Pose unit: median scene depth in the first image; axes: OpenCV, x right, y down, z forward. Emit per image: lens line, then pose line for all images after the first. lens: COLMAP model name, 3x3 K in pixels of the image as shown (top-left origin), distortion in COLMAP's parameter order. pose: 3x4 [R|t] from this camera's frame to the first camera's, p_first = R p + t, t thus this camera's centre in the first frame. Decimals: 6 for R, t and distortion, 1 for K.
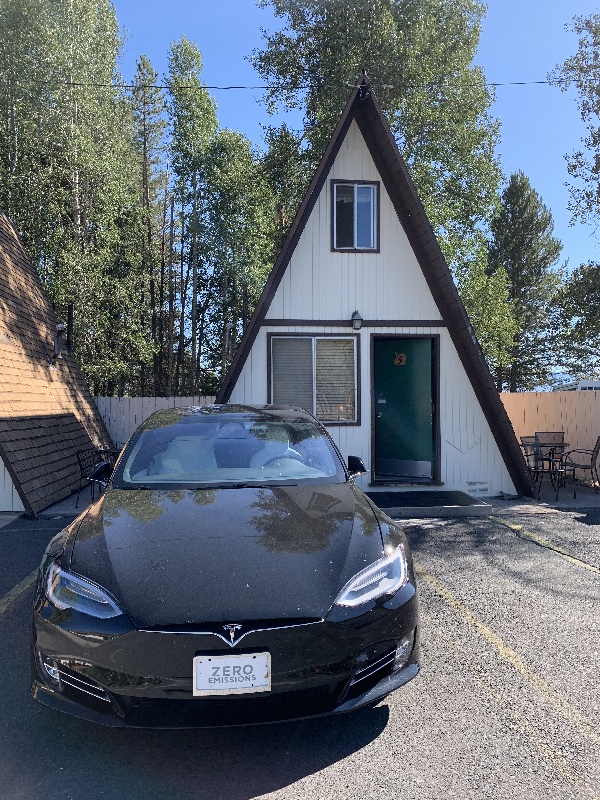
lens RADIAL K [[621.1, 0, 300.0], [0, 621.1, 400.0], [0, 0, 1]] dist [0.028287, -0.000446]
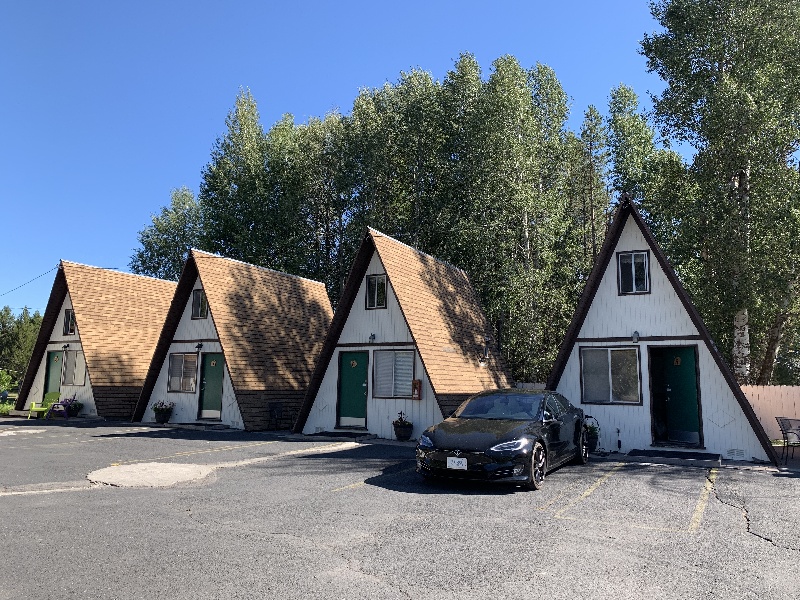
lens RADIAL K [[621.1, 0, 400.0], [0, 621.1, 300.0], [0, 0, 1]] dist [0.028287, -0.000446]
pose [[0.818883, -0.062217, -0.570579, 0.509366], [-0.019190, 0.990584, -0.135557, 0.005029], [0.573640, 0.121955, 0.809978, -0.641446]]
